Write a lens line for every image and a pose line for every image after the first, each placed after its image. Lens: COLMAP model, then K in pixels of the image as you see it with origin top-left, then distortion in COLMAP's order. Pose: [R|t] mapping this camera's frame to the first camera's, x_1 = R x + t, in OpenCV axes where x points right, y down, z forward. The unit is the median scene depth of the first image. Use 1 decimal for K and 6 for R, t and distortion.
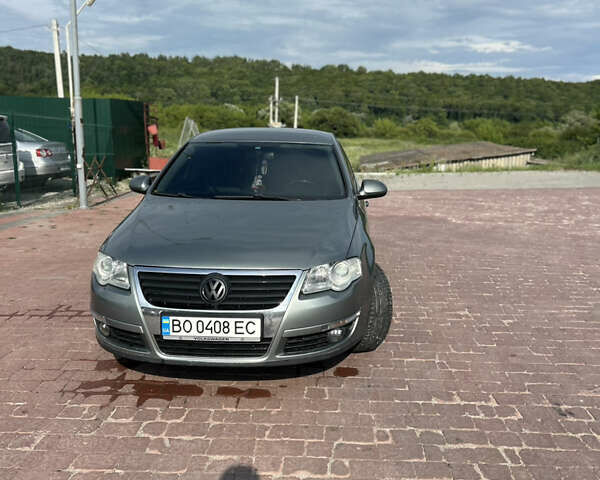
lens RADIAL K [[605.0, 0, 299.2], [0, 605.0, 223.7], [0, 0, 1]] dist [-0.001539, -0.017324]
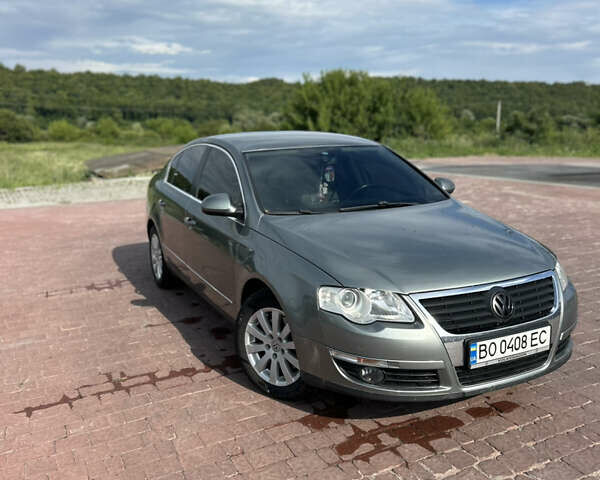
lens RADIAL K [[605.0, 0, 299.2], [0, 605.0, 223.7], [0, 0, 1]] dist [-0.001539, -0.017324]
pose [[0.869694, -0.103790, 0.482556, -0.841125], [0.104018, 0.994226, 0.026373, -0.071416], [-0.482506, 0.027258, 0.875468, 0.330277]]
